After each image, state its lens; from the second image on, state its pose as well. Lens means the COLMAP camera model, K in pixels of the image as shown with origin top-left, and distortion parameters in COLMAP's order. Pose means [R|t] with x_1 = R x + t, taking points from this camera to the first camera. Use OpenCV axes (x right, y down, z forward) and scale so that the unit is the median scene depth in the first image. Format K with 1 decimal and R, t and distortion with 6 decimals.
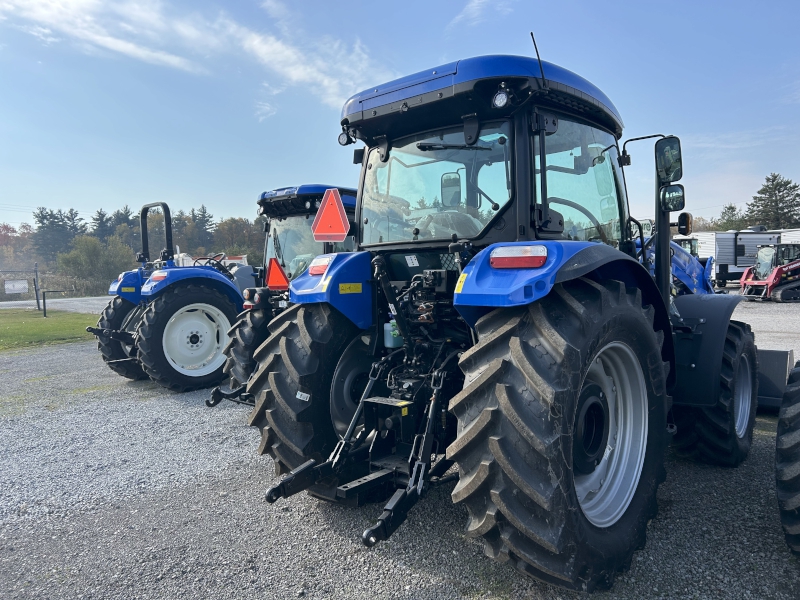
lens RADIAL K [[598.4, 0, 402.2], [0, 598.4, 303.5], [0, 0, 1]] dist [0.046493, -0.045183]
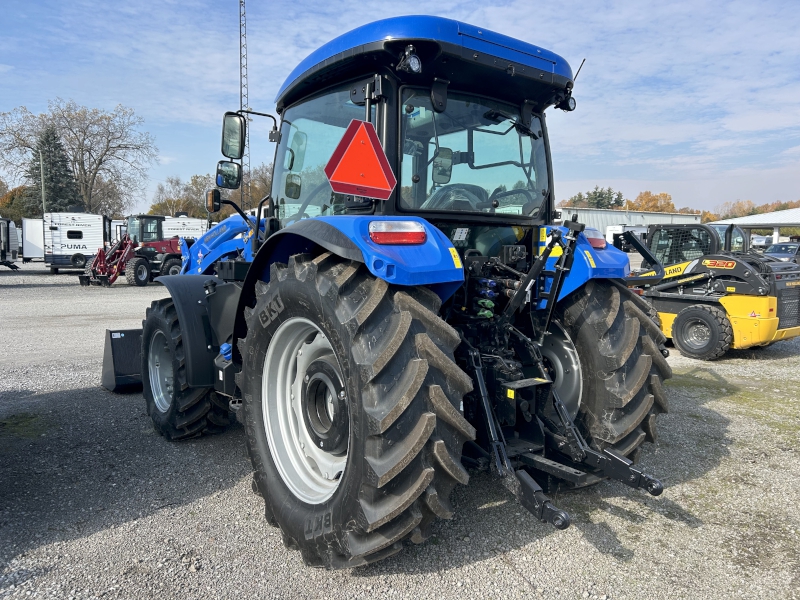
lens RADIAL K [[598.4, 0, 402.2], [0, 598.4, 303.5], [0, 0, 1]] dist [0.046493, -0.045183]
pose [[0.187961, -0.054419, 0.980668, -0.907176], [0.032241, 0.998268, 0.049216, -0.013486], [-0.981647, 0.022367, 0.189390, 0.929935]]
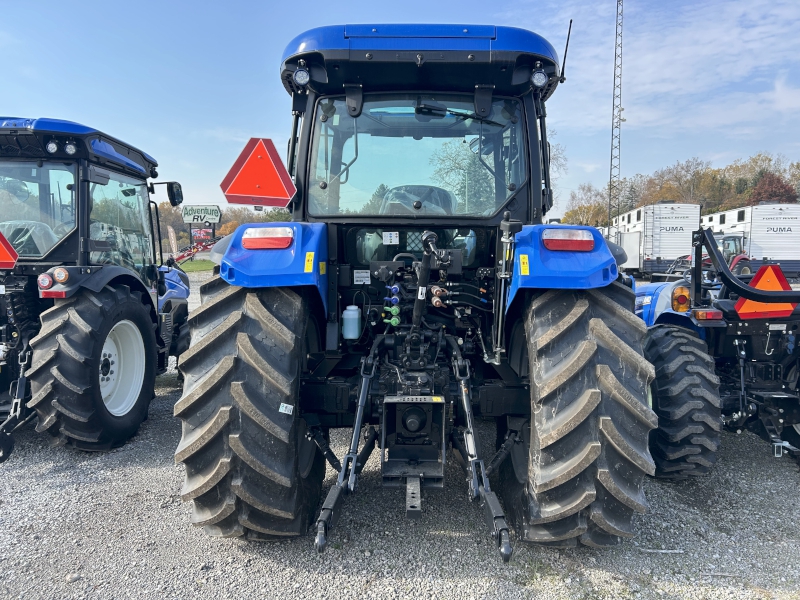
lens RADIAL K [[598.4, 0, 402.2], [0, 598.4, 303.5], [0, 0, 1]] dist [0.046493, -0.045183]
pose [[0.752968, -0.022746, 0.657664, -0.554176], [0.005485, 0.999585, 0.028292, 0.000401], [-0.658034, -0.017696, 0.752780, 0.332368]]
